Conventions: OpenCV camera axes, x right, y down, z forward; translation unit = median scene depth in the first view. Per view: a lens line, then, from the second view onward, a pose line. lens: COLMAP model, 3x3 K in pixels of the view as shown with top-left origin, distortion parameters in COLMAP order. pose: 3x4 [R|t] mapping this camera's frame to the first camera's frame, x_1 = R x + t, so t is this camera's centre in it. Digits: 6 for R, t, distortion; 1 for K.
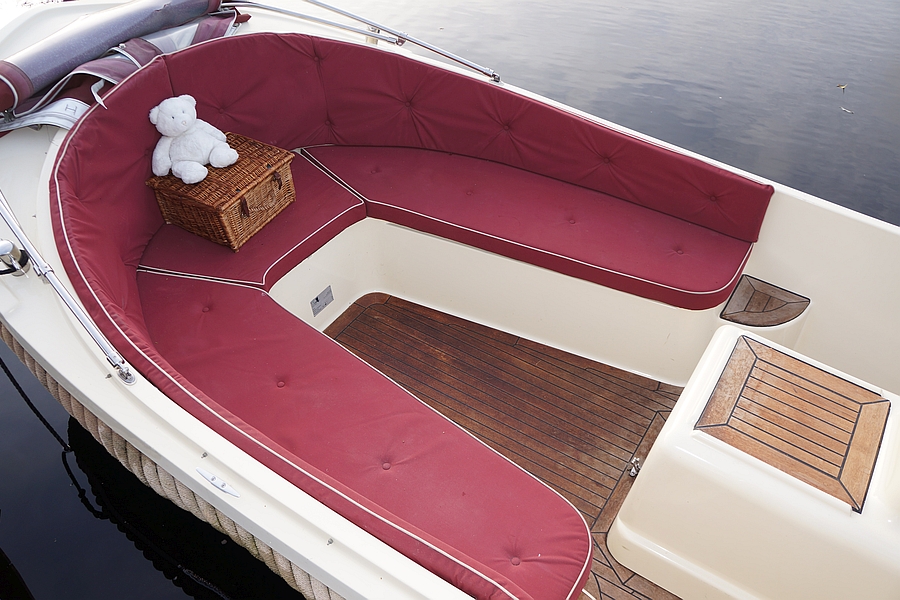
lens RADIAL K [[715.3, 0, 450.0], [0, 715.3, 300.0], [0, 0, 1]] dist [-0.168614, 0.119425]
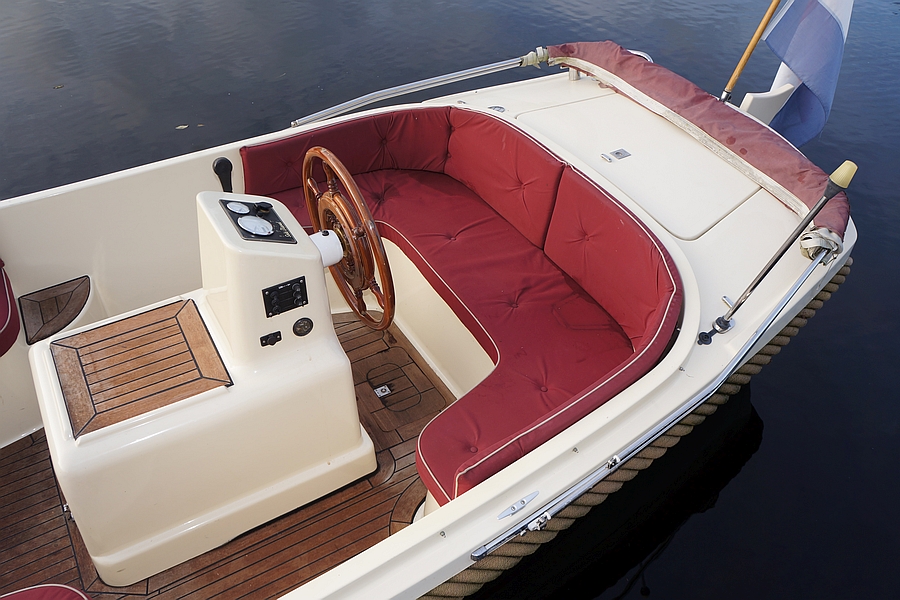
lens RADIAL K [[715.3, 0, 450.0], [0, 715.3, 300.0], [0, 0, 1]] dist [-0.168614, 0.119425]
pose [[0.414563, -0.603859, 0.680803, 0.015327], [0.594432, 0.746150, 0.299851, 0.054274], [-0.689049, 0.280384, 0.668279, -0.104641]]
